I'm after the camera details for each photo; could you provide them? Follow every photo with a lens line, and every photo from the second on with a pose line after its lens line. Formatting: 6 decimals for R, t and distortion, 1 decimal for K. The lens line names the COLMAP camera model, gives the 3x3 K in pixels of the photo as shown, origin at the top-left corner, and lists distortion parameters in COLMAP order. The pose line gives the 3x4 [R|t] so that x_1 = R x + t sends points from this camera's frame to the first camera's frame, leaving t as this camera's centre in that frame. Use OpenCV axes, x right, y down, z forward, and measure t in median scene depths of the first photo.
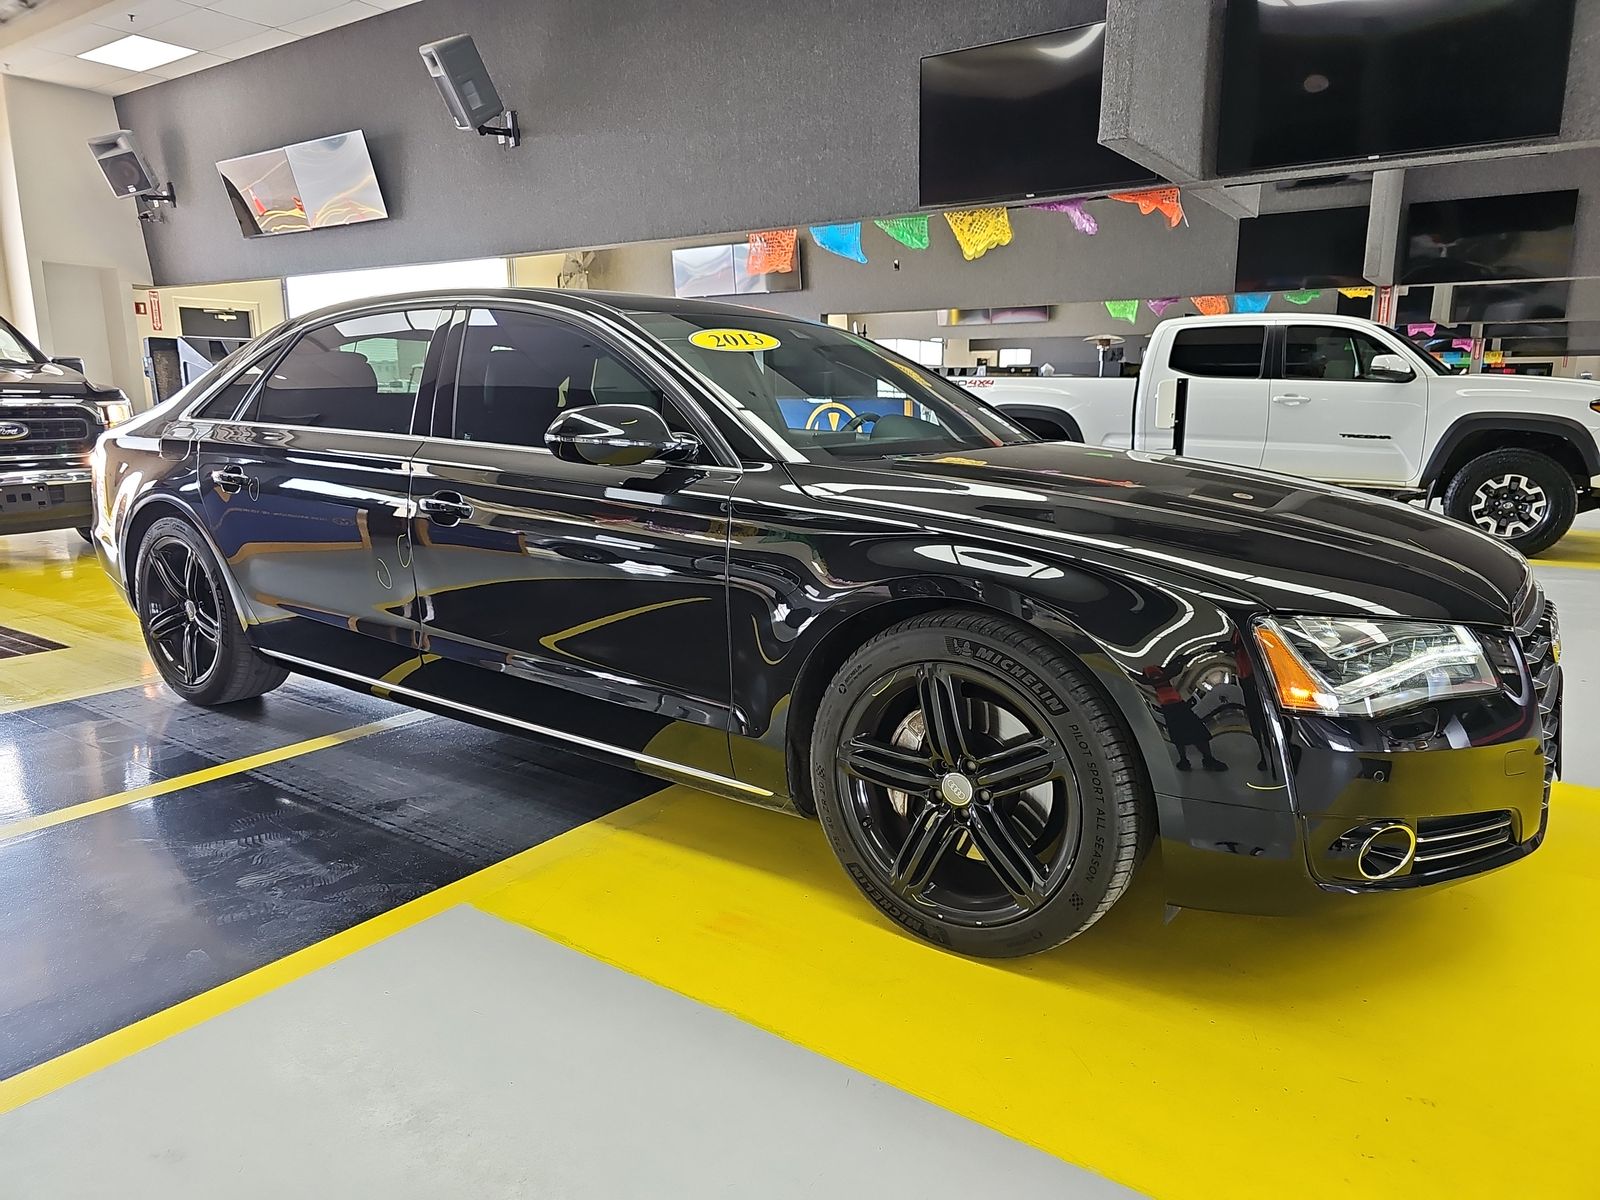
lens RADIAL K [[1074.3, 0, 808.5], [0, 1074.3, 599.5], [0, 0, 1]] dist [0.019127, -0.025493]
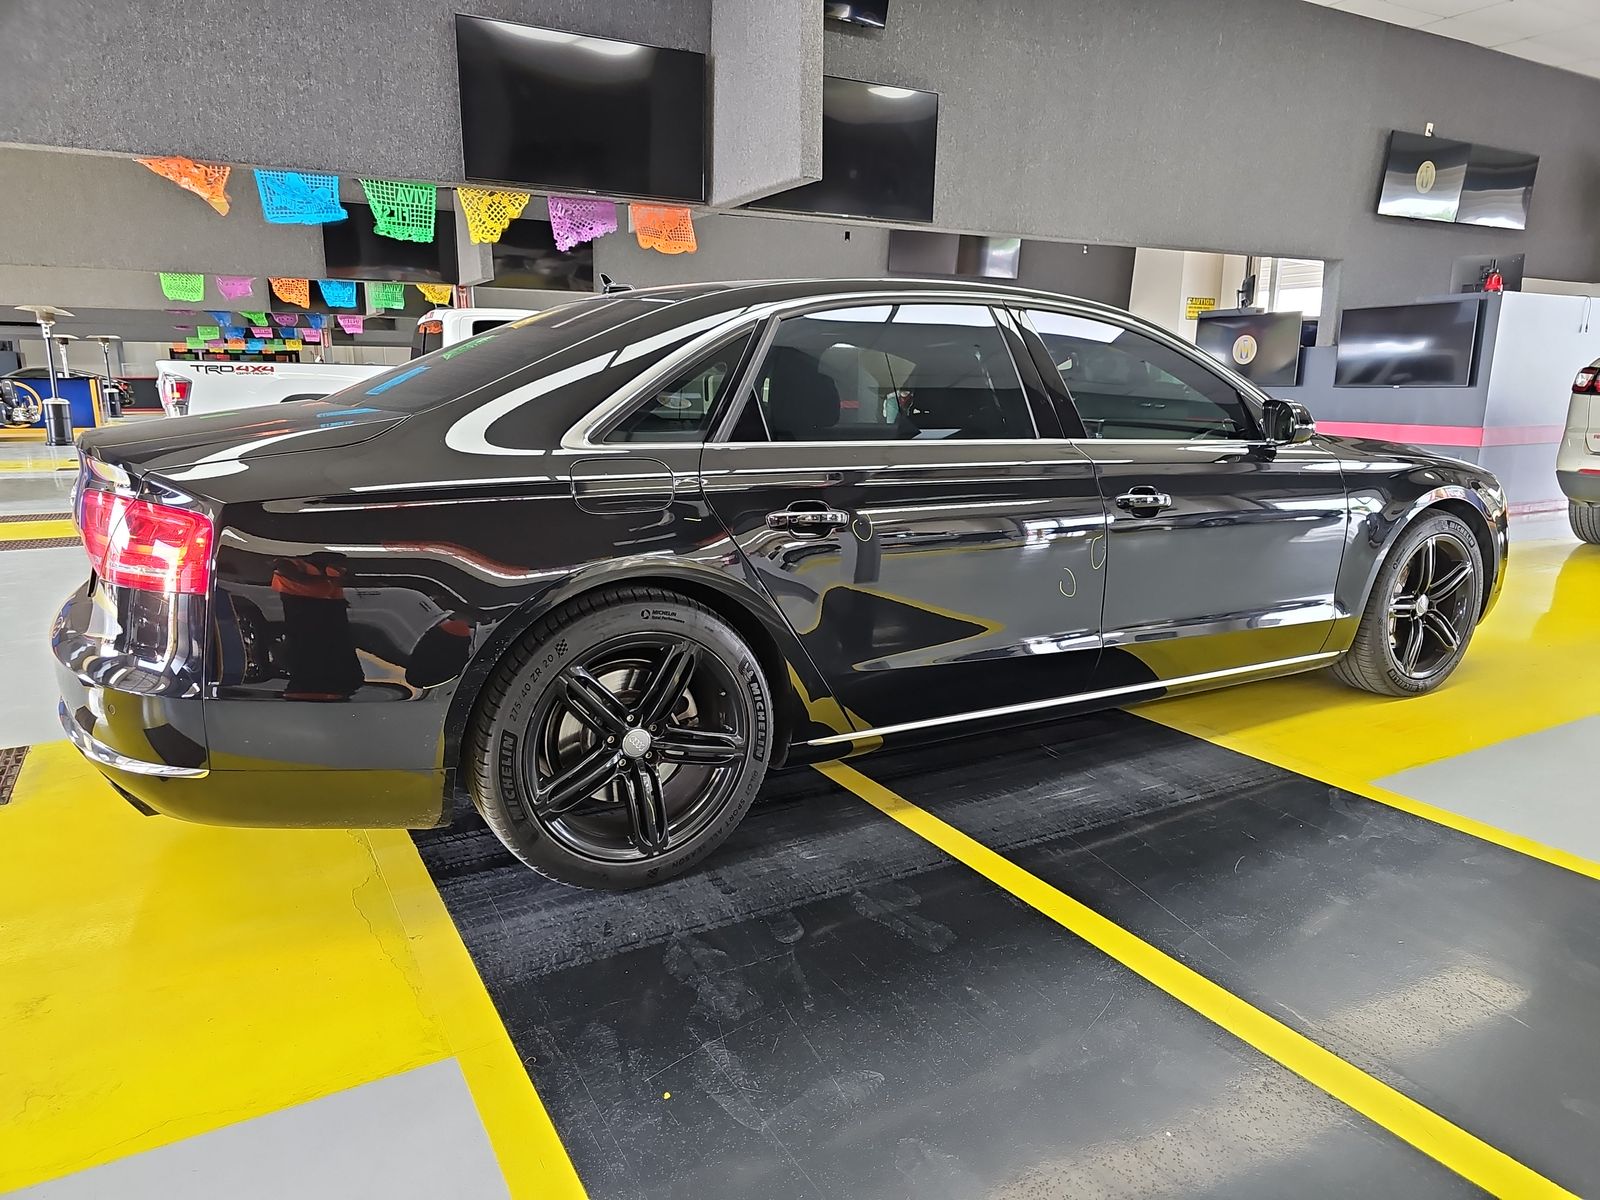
lens RADIAL K [[1074.3, 0, 806.3], [0, 1074.3, 603.4], [0, 0, 1]] dist [0.019127, -0.025493]
pose [[0.416877, -0.185553, 0.889822, -1.077730], [0.169379, 0.977654, 0.124515, -0.131051], [-0.893042, 0.098810, 0.438990, 0.627120]]
